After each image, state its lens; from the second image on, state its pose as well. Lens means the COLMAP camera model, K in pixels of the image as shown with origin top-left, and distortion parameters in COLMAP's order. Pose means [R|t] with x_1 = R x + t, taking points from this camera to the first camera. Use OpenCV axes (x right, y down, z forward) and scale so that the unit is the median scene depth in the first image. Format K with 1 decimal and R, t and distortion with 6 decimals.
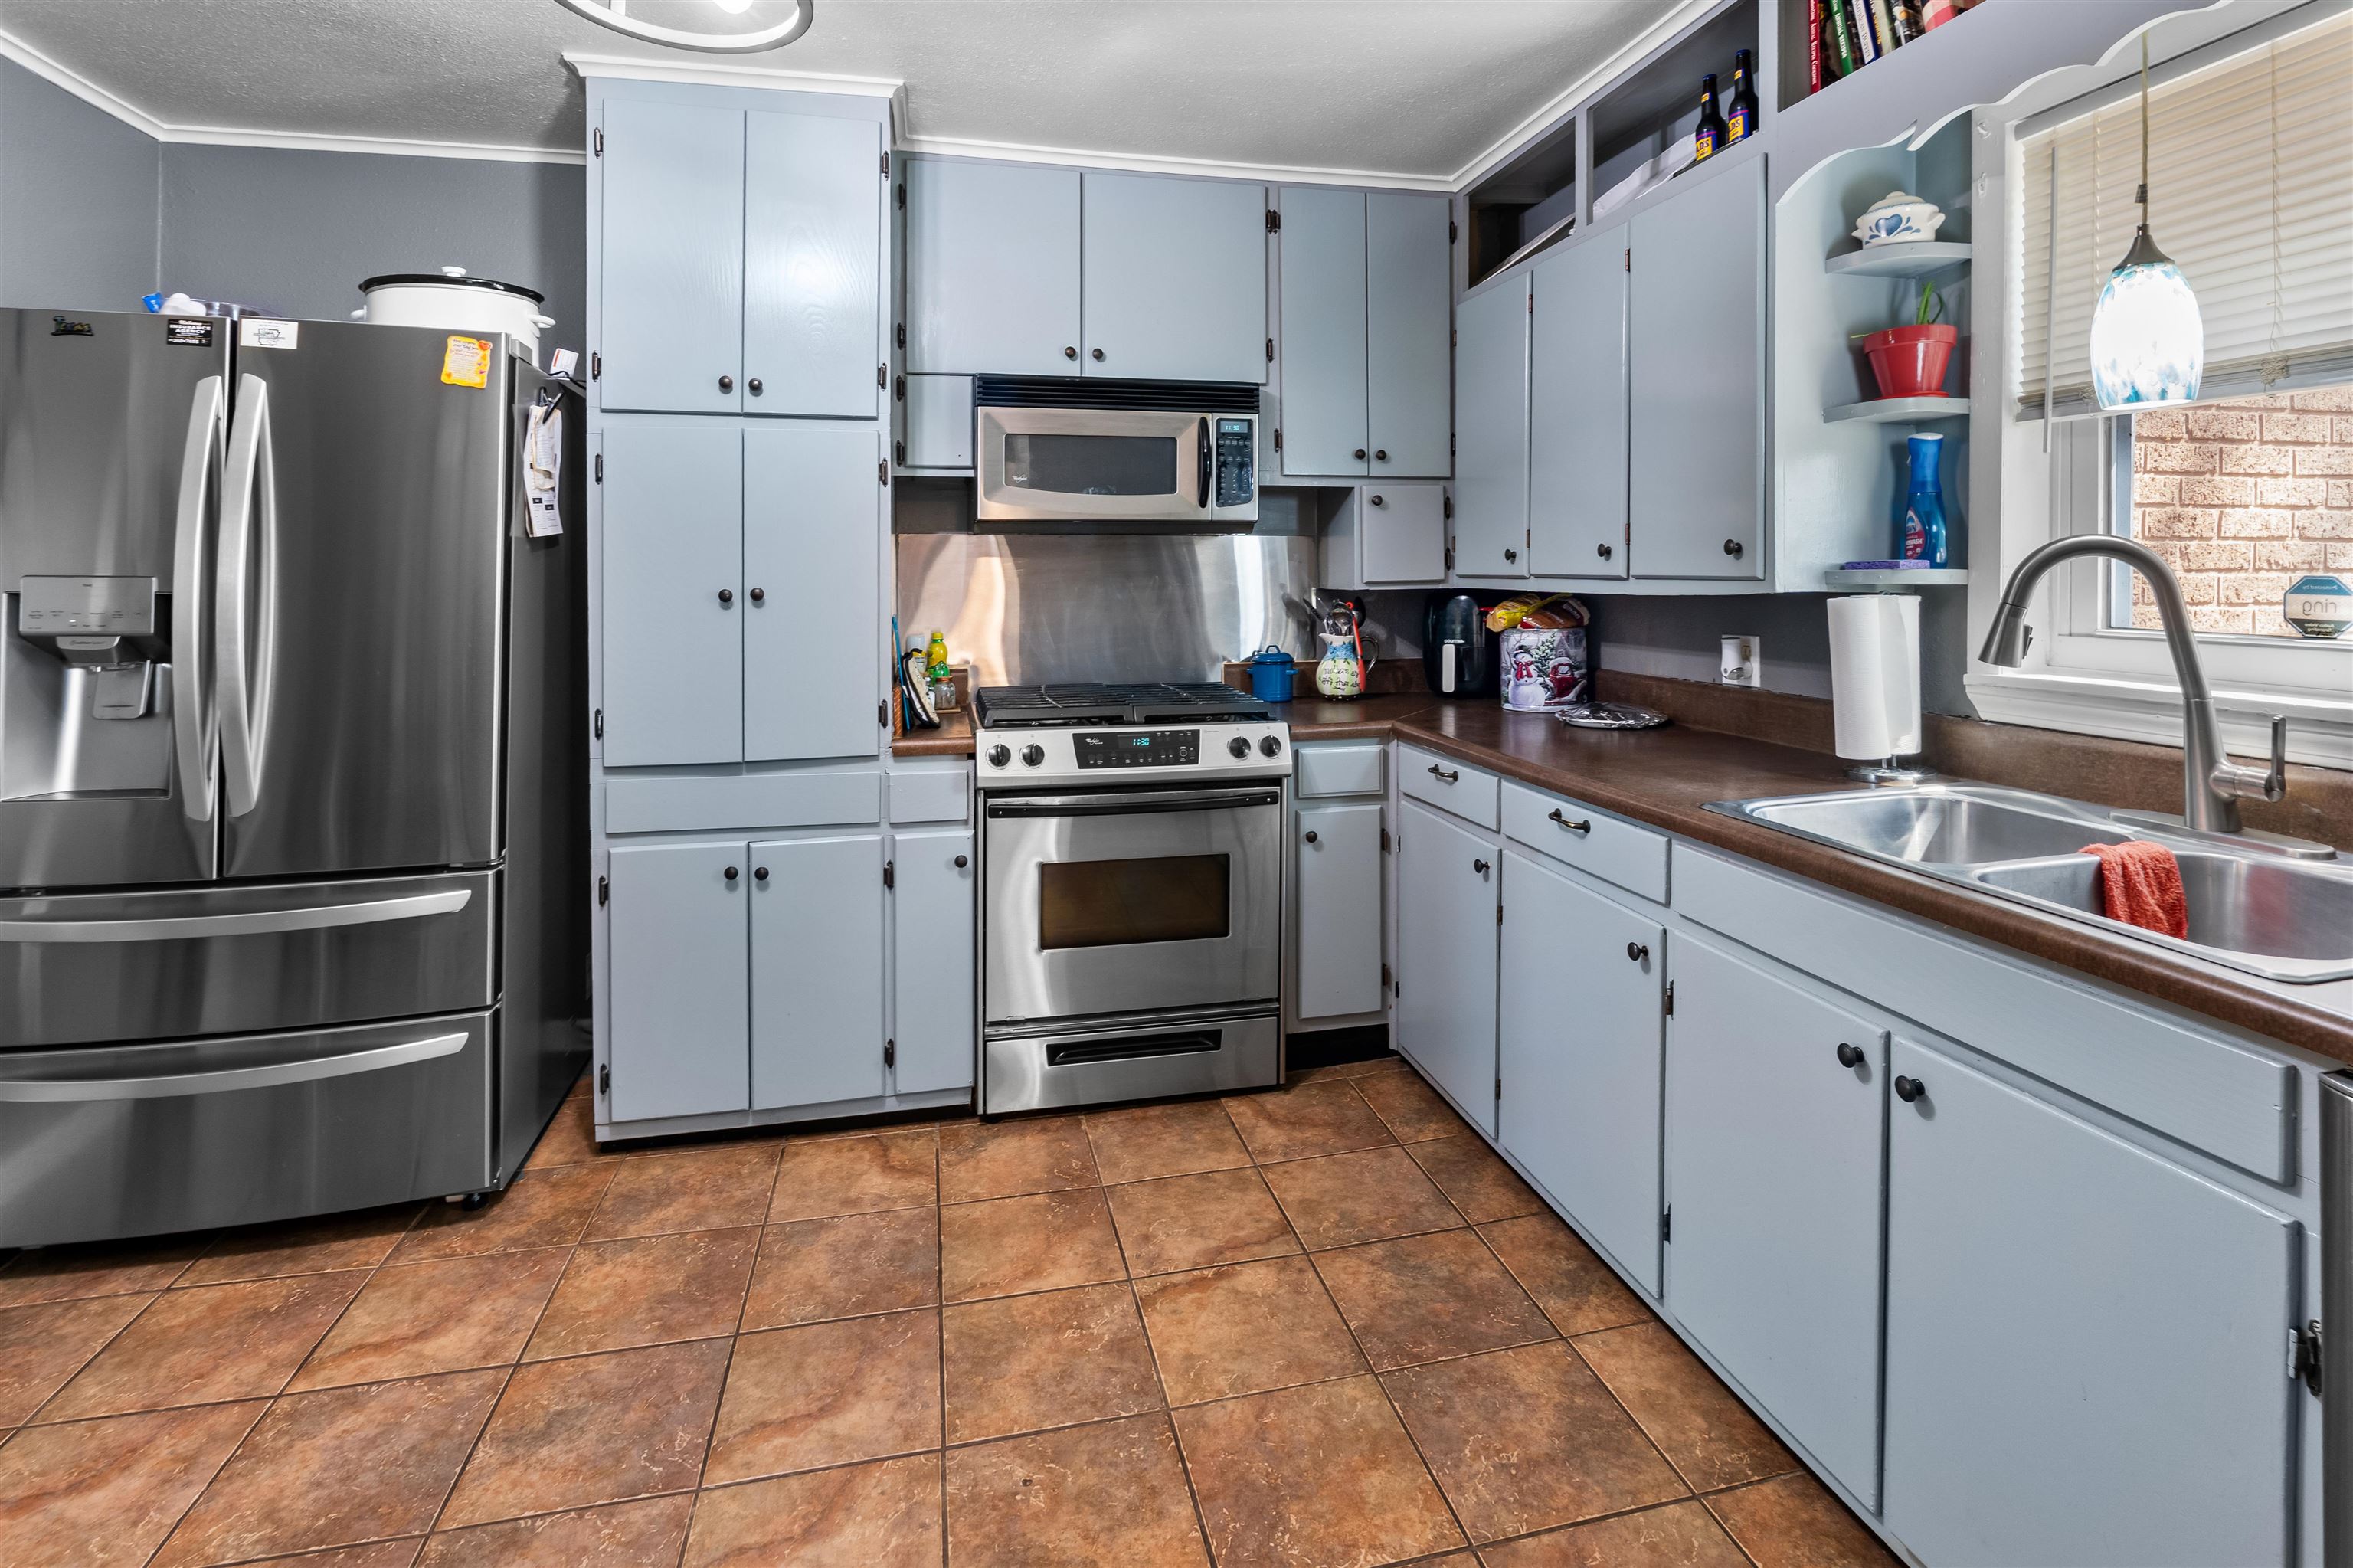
lens RADIAL K [[1149.2, 0, 1180.4], [0, 1149.2, 576.9], [0, 0, 1]] dist [-0.003742, 0.000085]
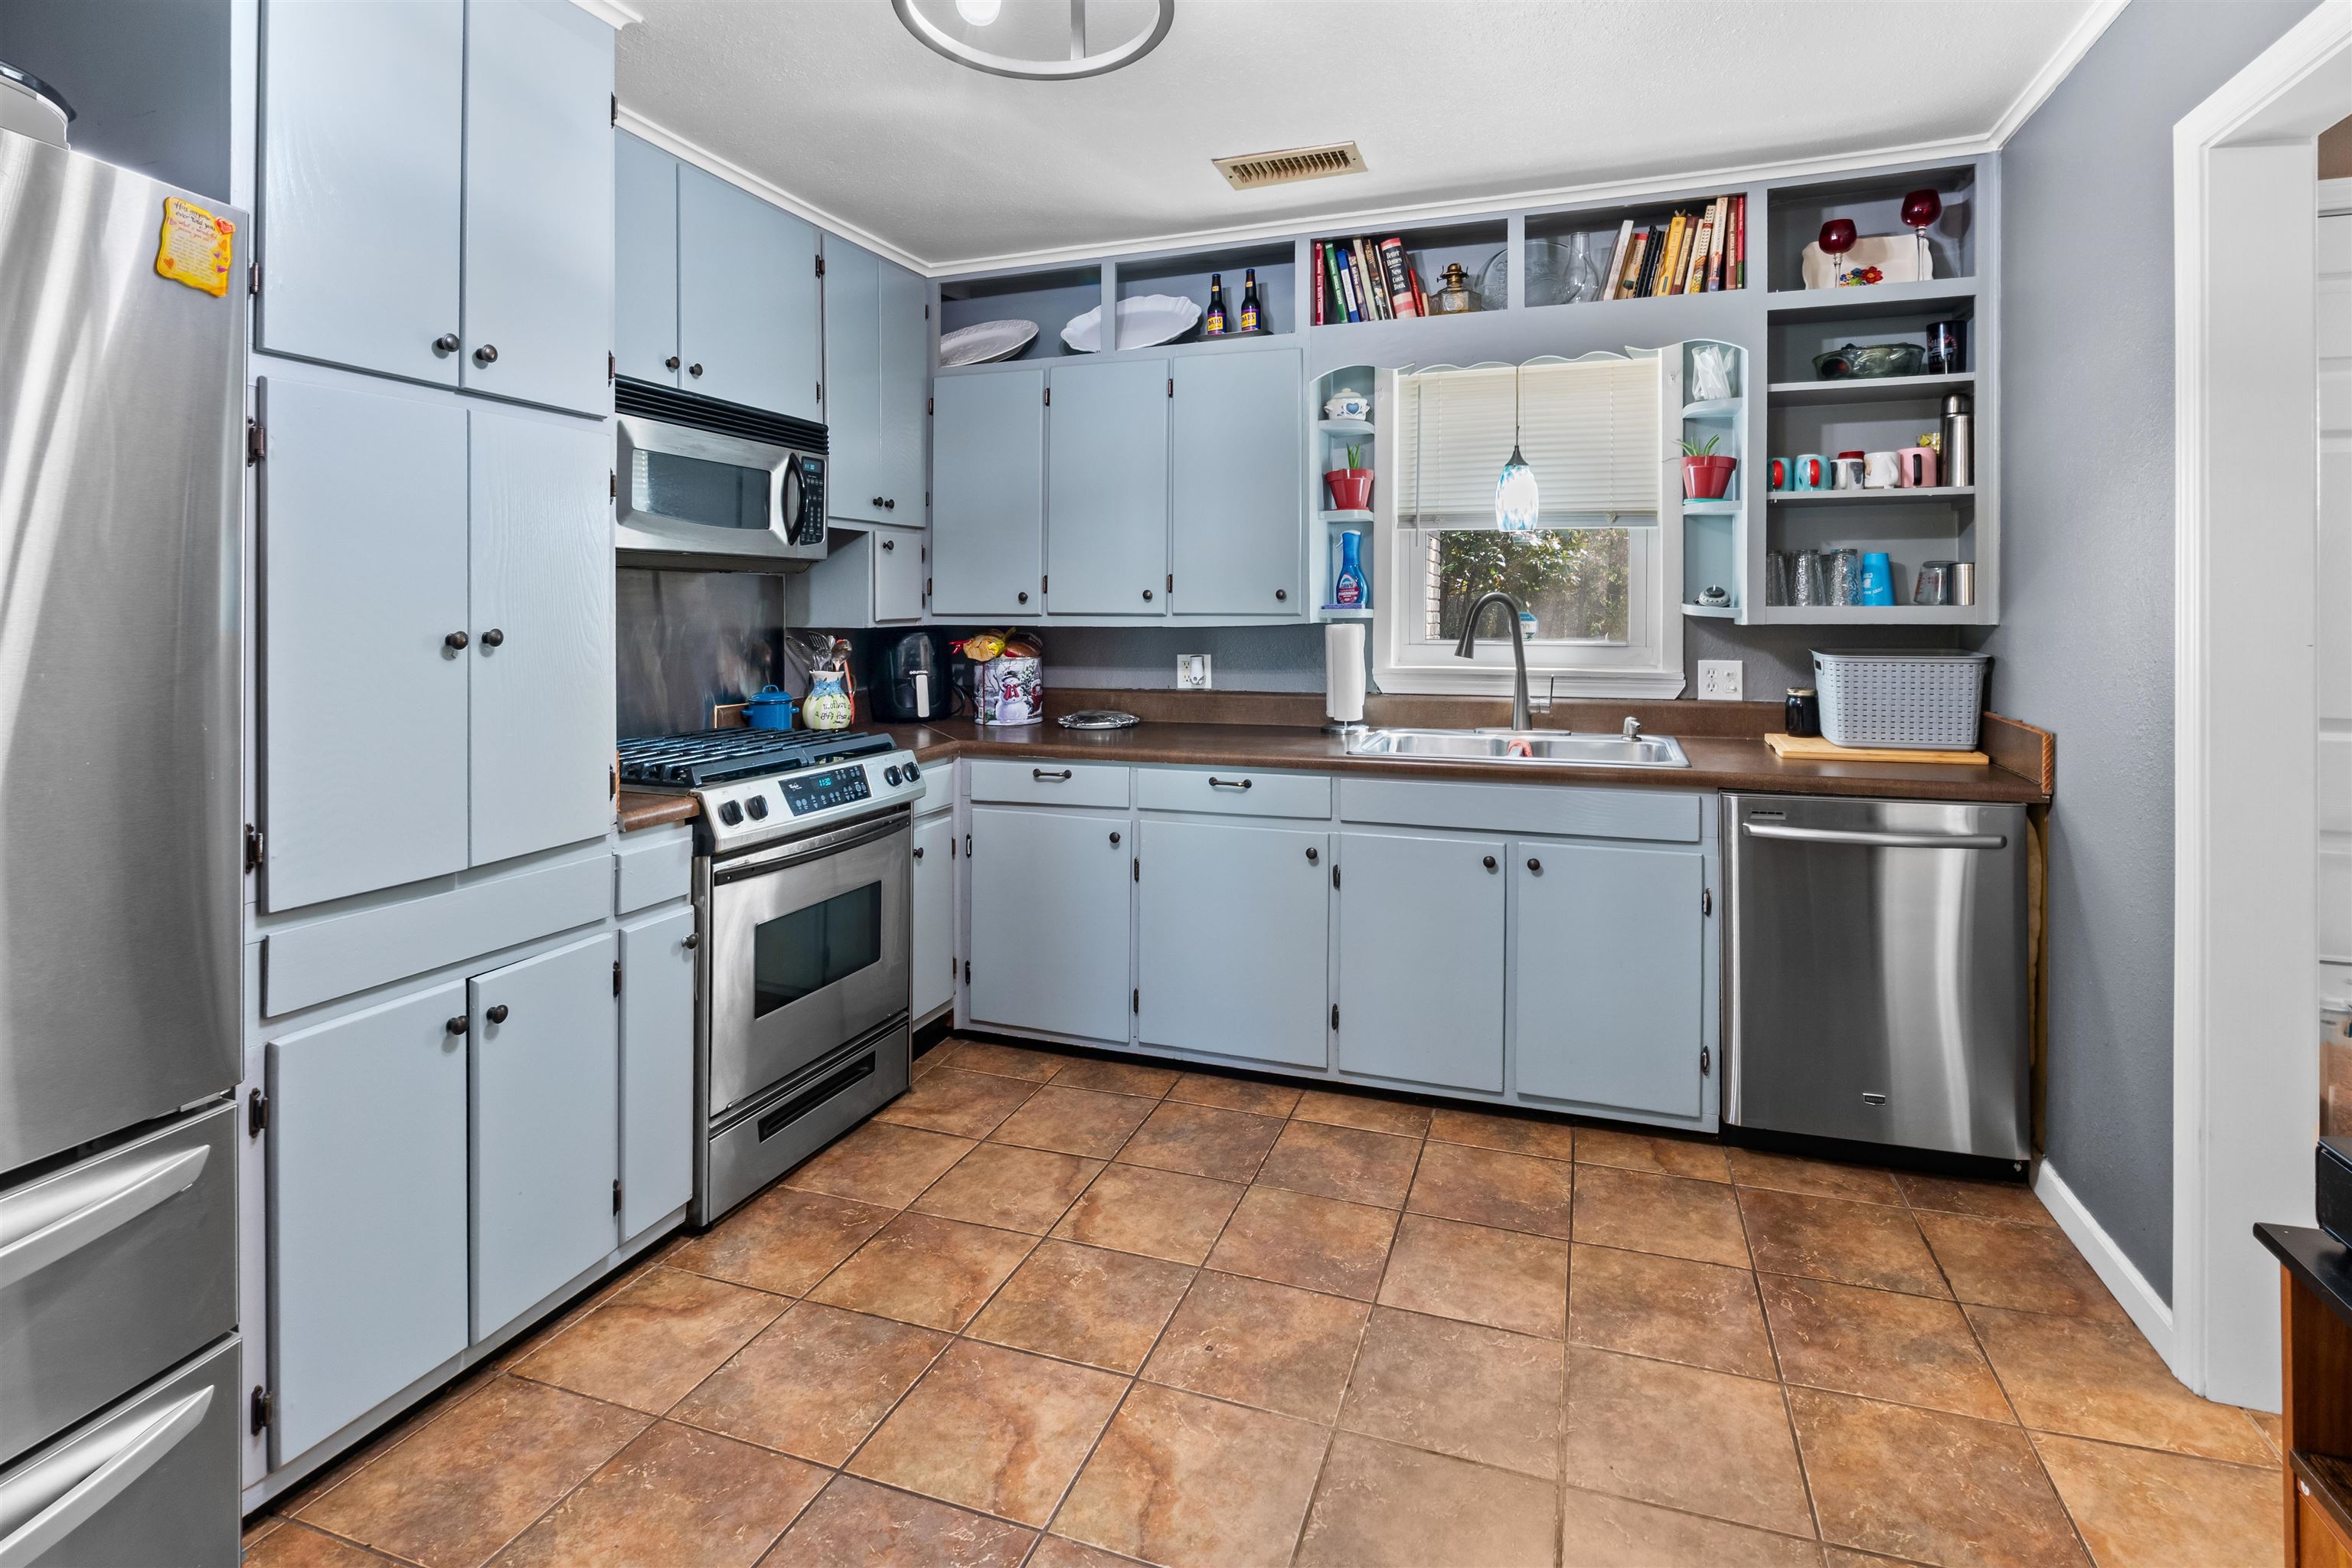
lens RADIAL K [[1147.4, 0, 1176.6], [0, 1147.4, 618.1], [0, 0, 1]] dist [-0.001843, 0.000270]
pose [[0.538335, -0.002477, 0.842727, -0.764309], [0.003217, 0.999994, 0.000884, 0.003377], [-0.842725, 0.002235, 0.538340, 0.235310]]
